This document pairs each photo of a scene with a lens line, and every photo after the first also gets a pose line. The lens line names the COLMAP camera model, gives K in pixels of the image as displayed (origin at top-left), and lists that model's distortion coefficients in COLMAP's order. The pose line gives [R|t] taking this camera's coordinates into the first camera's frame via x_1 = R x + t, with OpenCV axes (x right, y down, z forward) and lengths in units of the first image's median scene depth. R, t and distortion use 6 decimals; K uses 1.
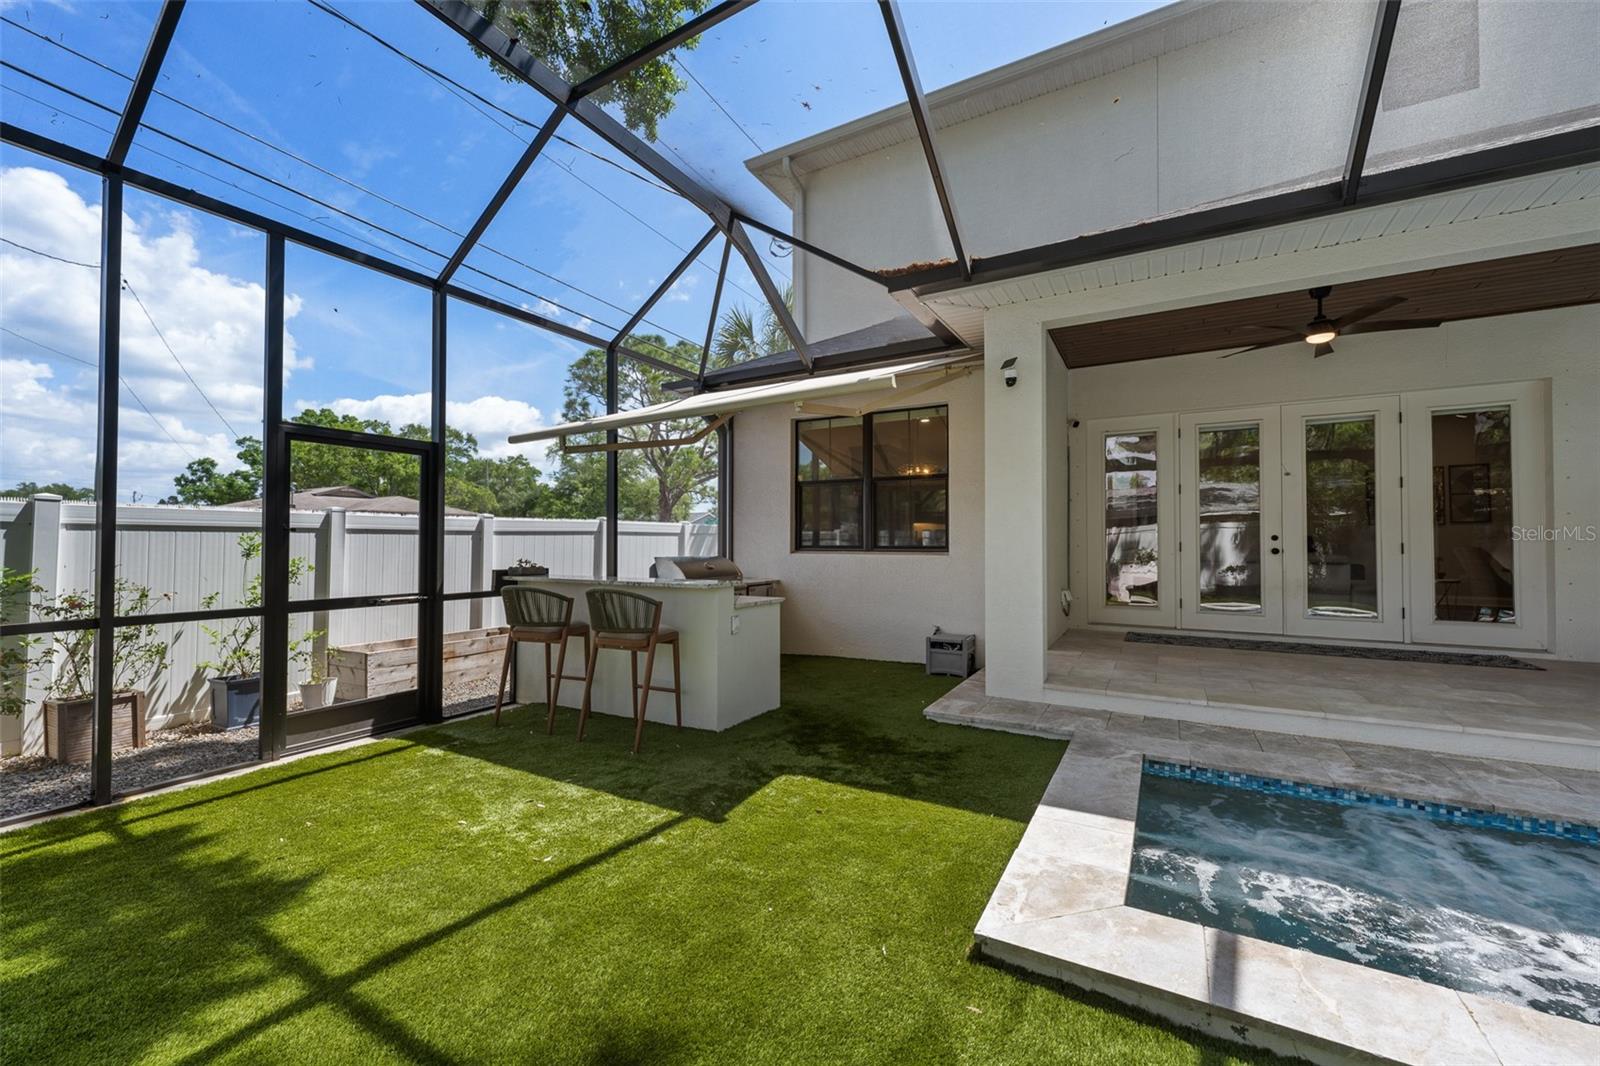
lens RADIAL K [[635.4, 0, 800.0], [0, 635.4, 533.0], [0, 0, 1]] dist [-0.000867, -0.000049]
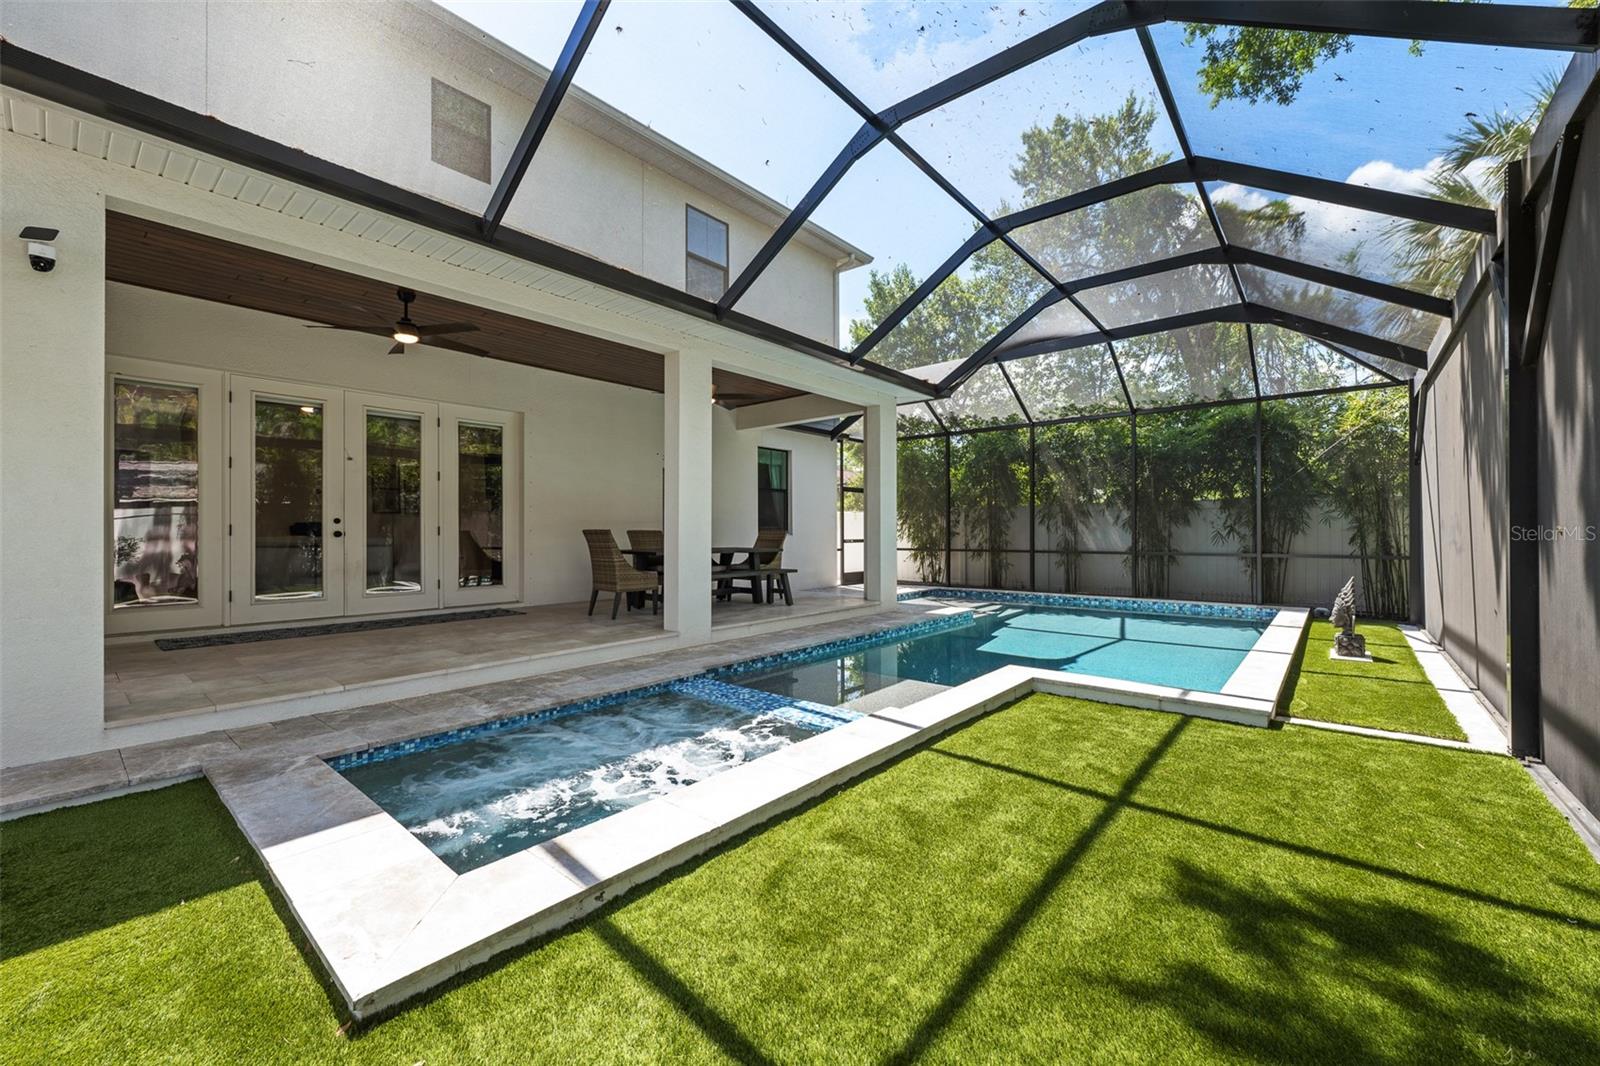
lens RADIAL K [[640.0, 0, 800.0], [0, 640.0, 533.0], [0, 0, 1]] dist [-0.001659, -0.000076]
pose [[0.171962, -0.001962, 0.985102, -0.200672], [-0.010992, 0.999932, 0.003910, 0.024314], [-0.985042, -0.011500, 0.171929, 0.168739]]
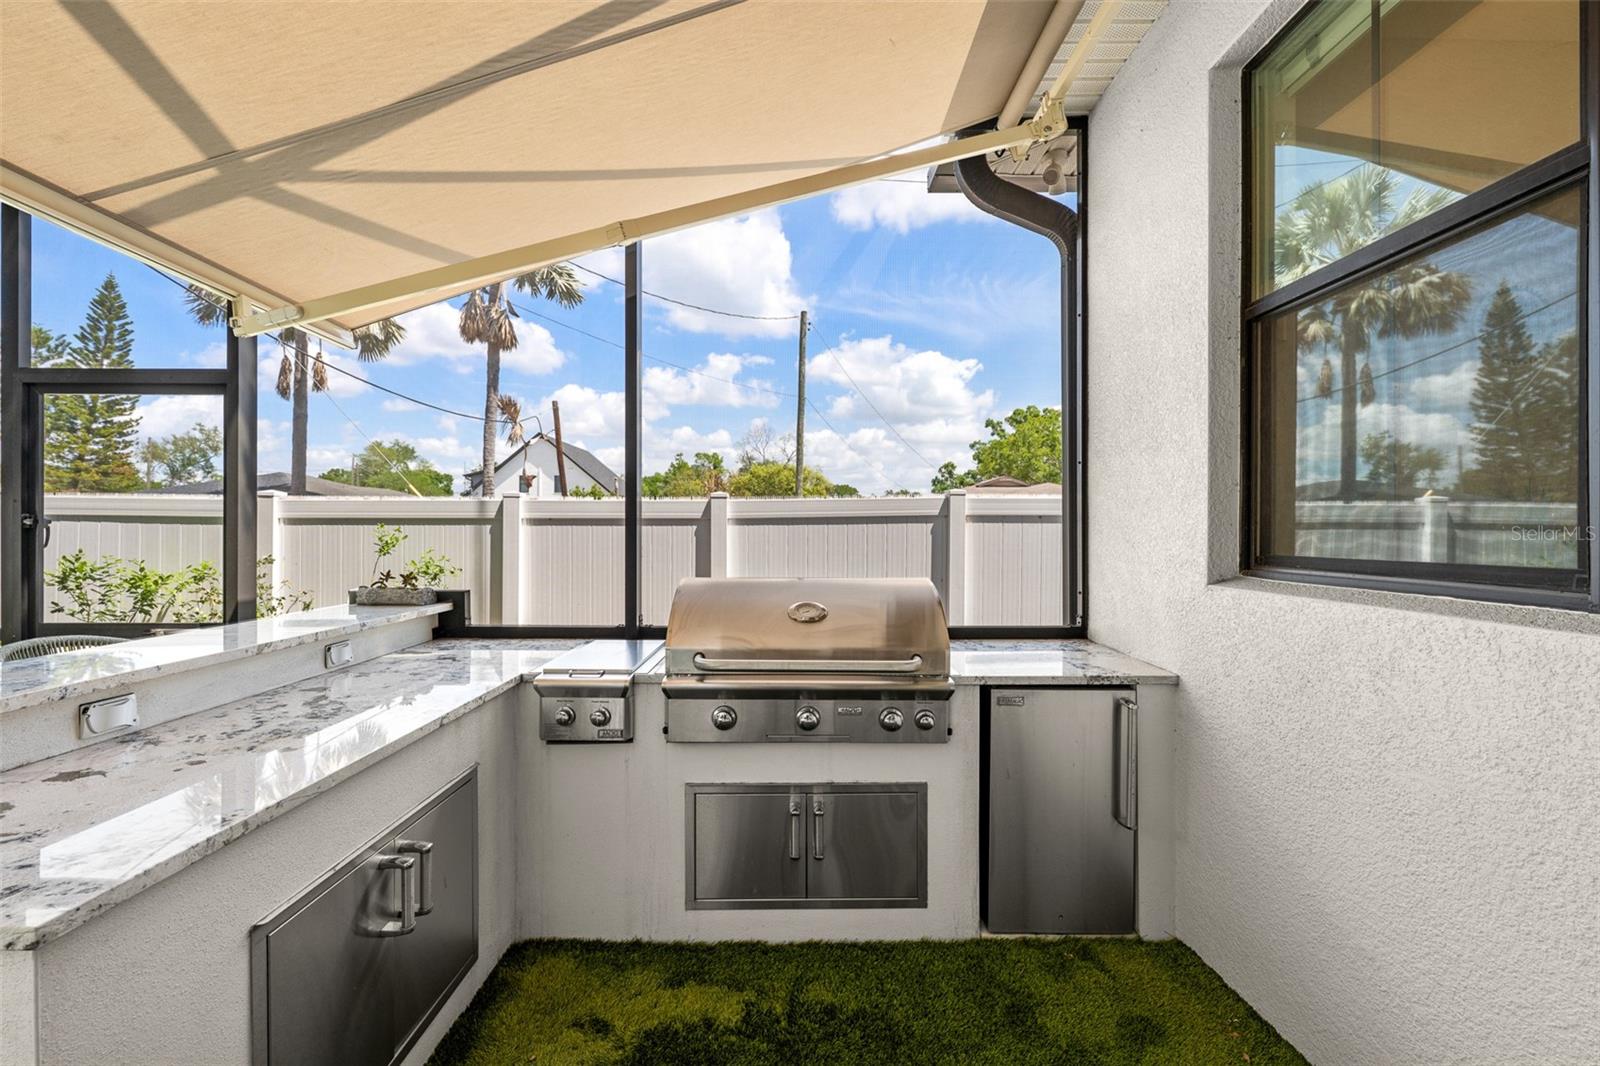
lens RADIAL K [[667.1, 0, 800.0], [0, 667.1, 533.0], [0, 0, 1]] dist [-0.001040, -0.000170]
pose [[0.513465, 0.002048, -0.858108, 0.284955], [0.013927, 0.999846, 0.010719, 0.011577], [0.857998, -0.017454, 0.513357, 1.479086]]
